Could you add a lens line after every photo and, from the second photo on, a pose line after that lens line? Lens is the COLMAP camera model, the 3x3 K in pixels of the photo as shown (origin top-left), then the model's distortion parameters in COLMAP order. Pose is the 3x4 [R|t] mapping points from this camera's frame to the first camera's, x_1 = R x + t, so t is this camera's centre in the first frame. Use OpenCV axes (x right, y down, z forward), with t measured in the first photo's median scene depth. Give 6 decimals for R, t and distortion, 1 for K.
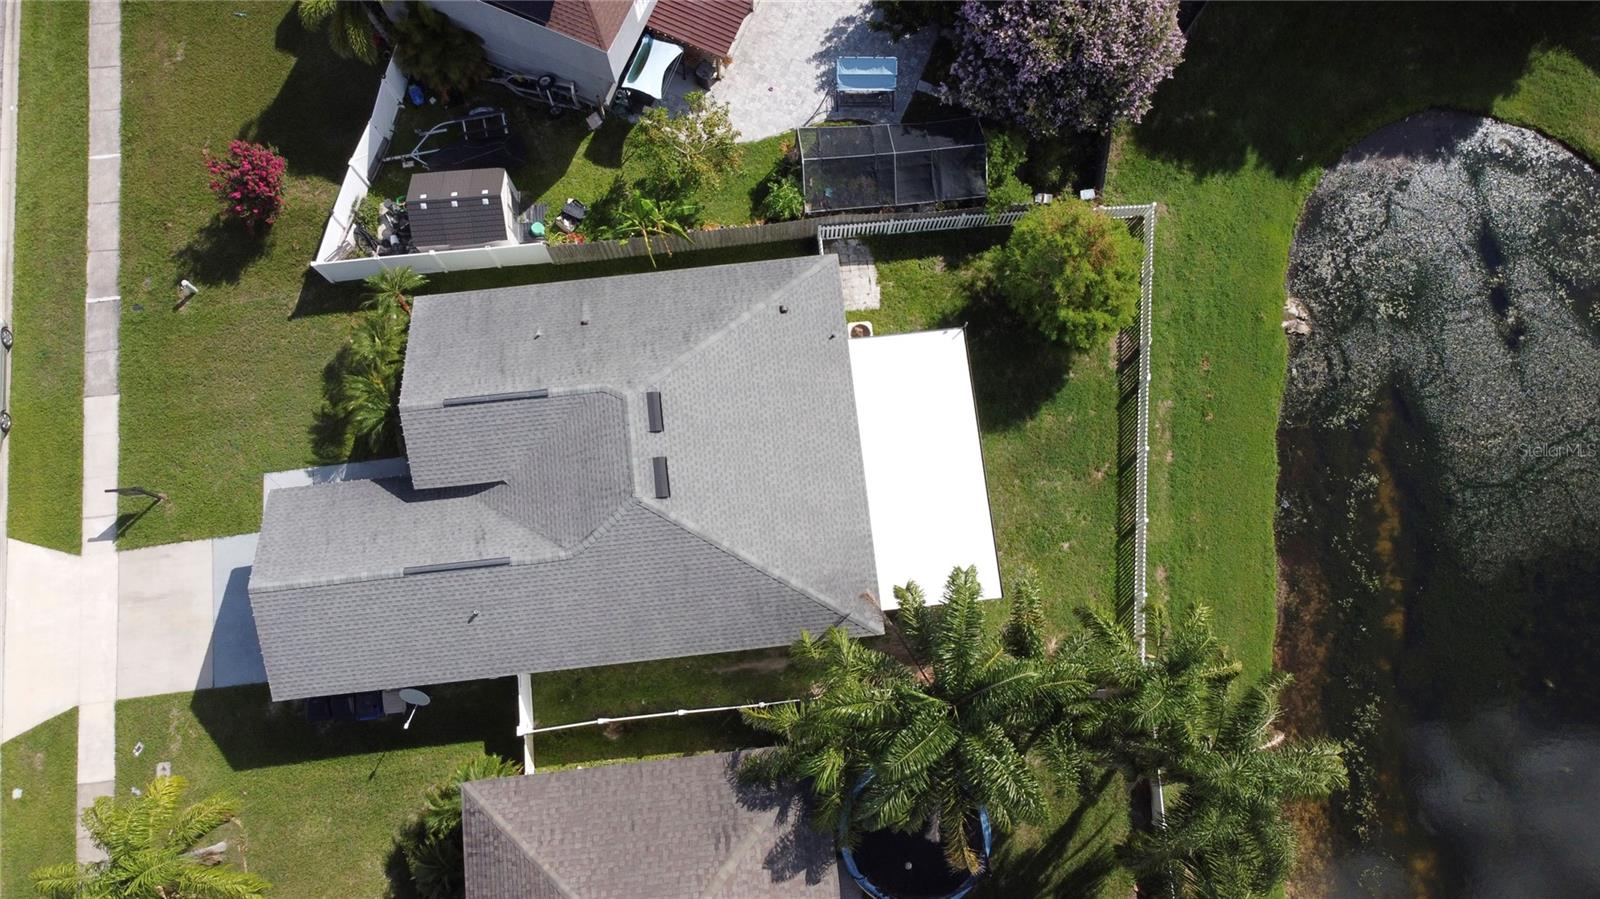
lens RADIAL K [[1209.8, 0, 800.0], [0, 1209.8, 449.5], [0, 0, 1]] dist [0.001663, -0.006694]
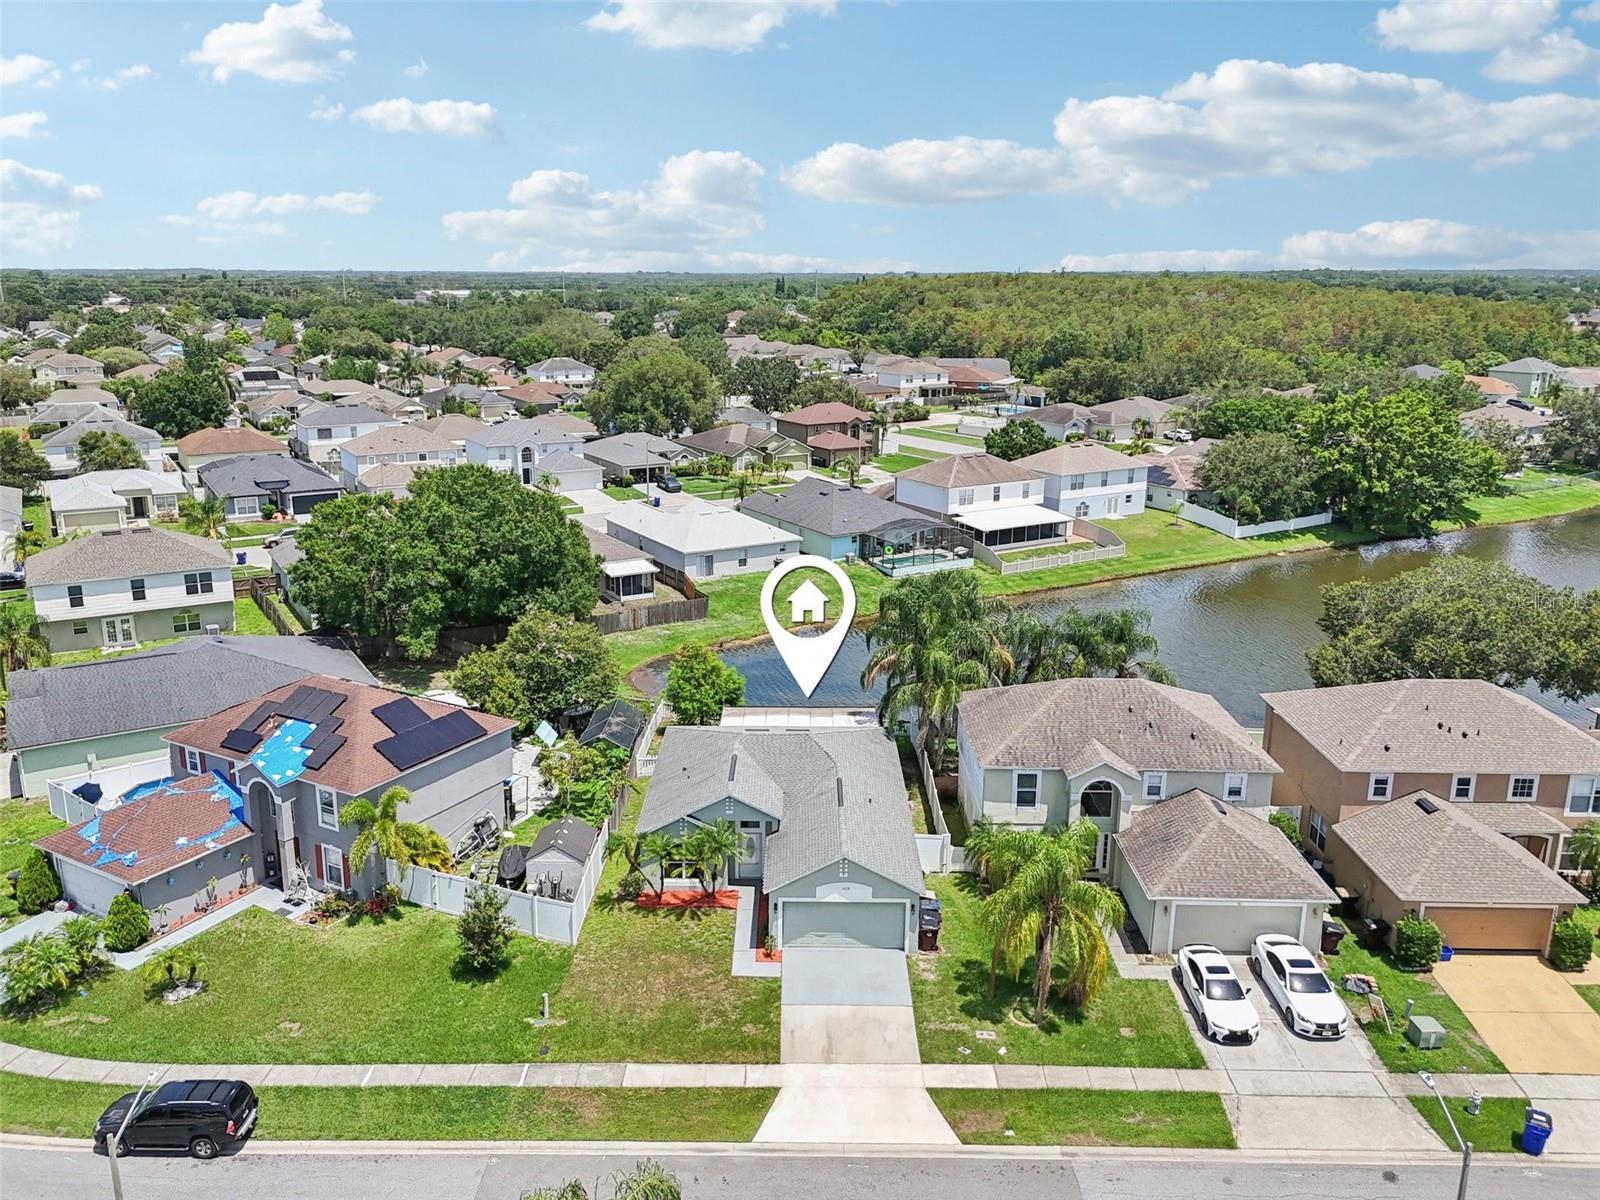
lens RADIAL K [[1262.1, 0, 800.0], [0, 1262.1, 600.0], [0, 0, 1]] dist [0.052847, -0.000049]
pose [[0.114164, -0.253862, 0.960479, -1.520916], [0.973246, 0.222623, -0.056840, 0.072699], [-0.199396, 0.941272, 0.272485, 0.313414]]
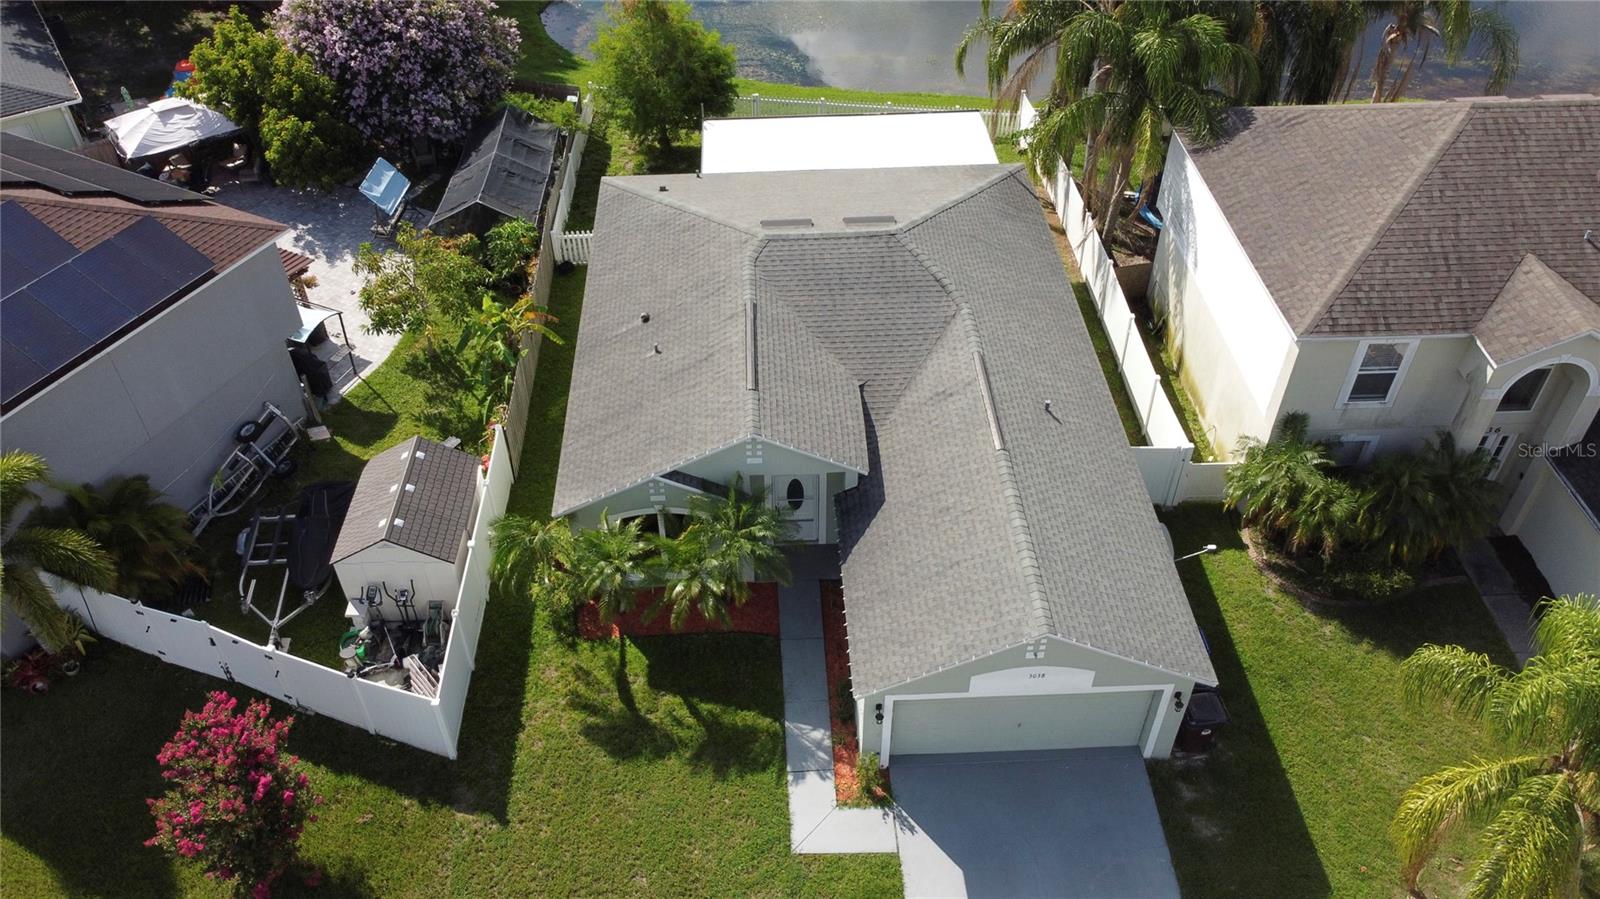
lens RADIAL K [[1209.8, 0, 800.0], [0, 1209.8, 449.5], [0, 0, 1]] dist [0.001663, -0.006694]
pose [[0.062639, -0.672911, 0.737067, -0.723619], [0.979866, 0.181744, 0.082652, -0.054865], [-0.189575, 0.717049, 0.670747, 0.503307]]
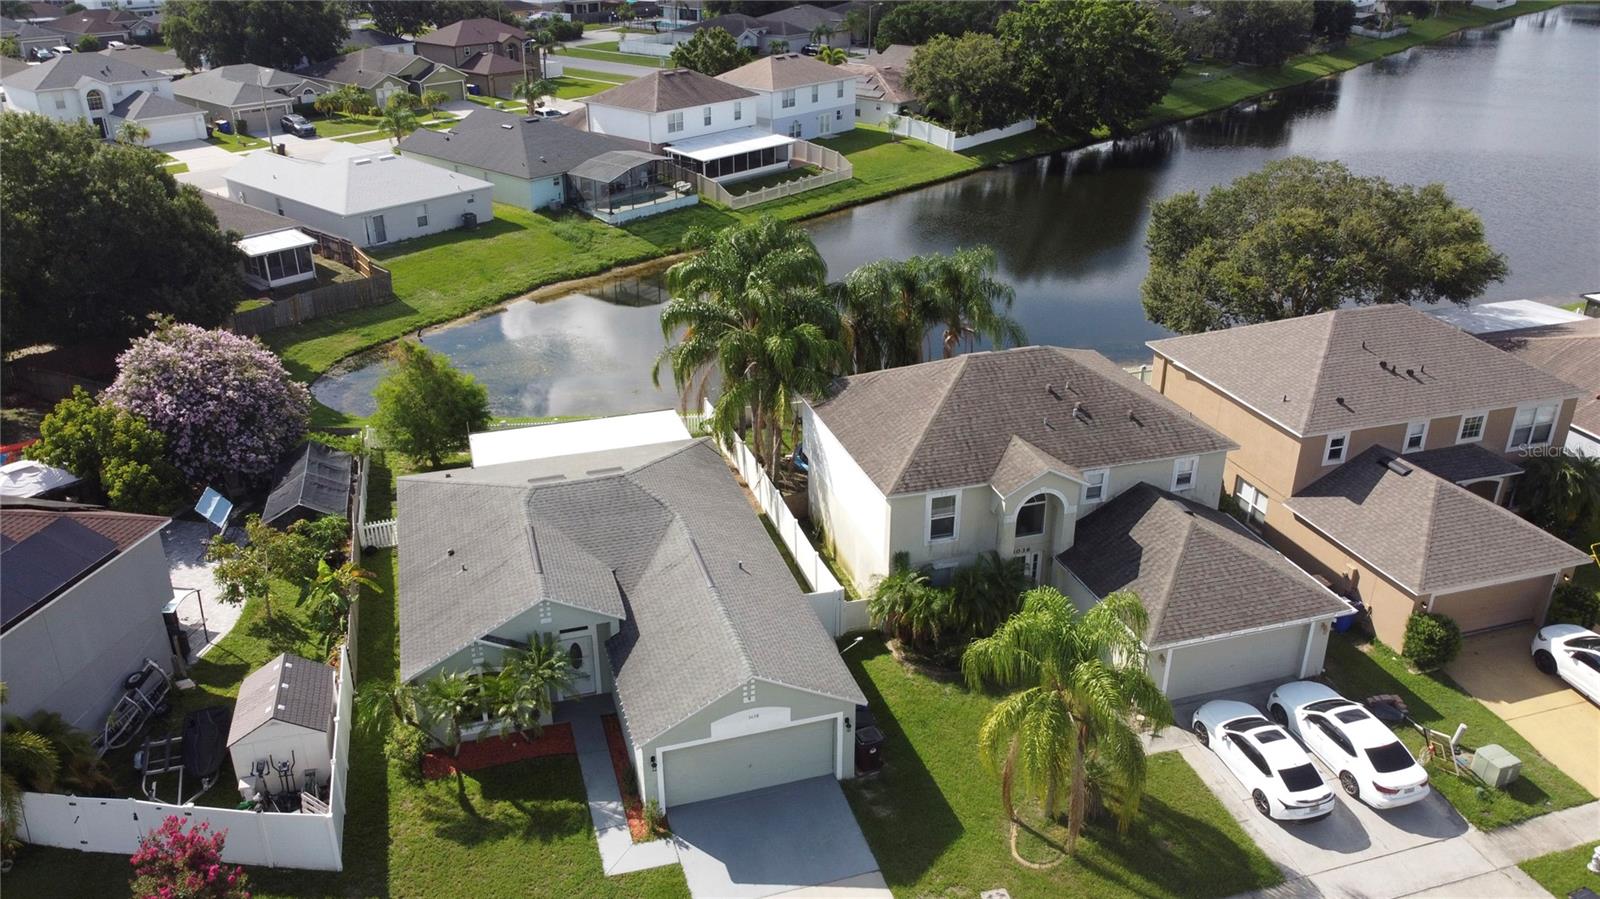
lens RADIAL K [[1209.8, 0, 800.0], [0, 1209.8, 449.5], [0, 0, 1]] dist [0.001663, -0.006694]
pose [[-0.191916, -0.416538, 0.888630, -1.040533], [0.962179, 0.098520, 0.253980, -0.083494], [-0.193340, 0.903764, 0.381877, 0.436364]]
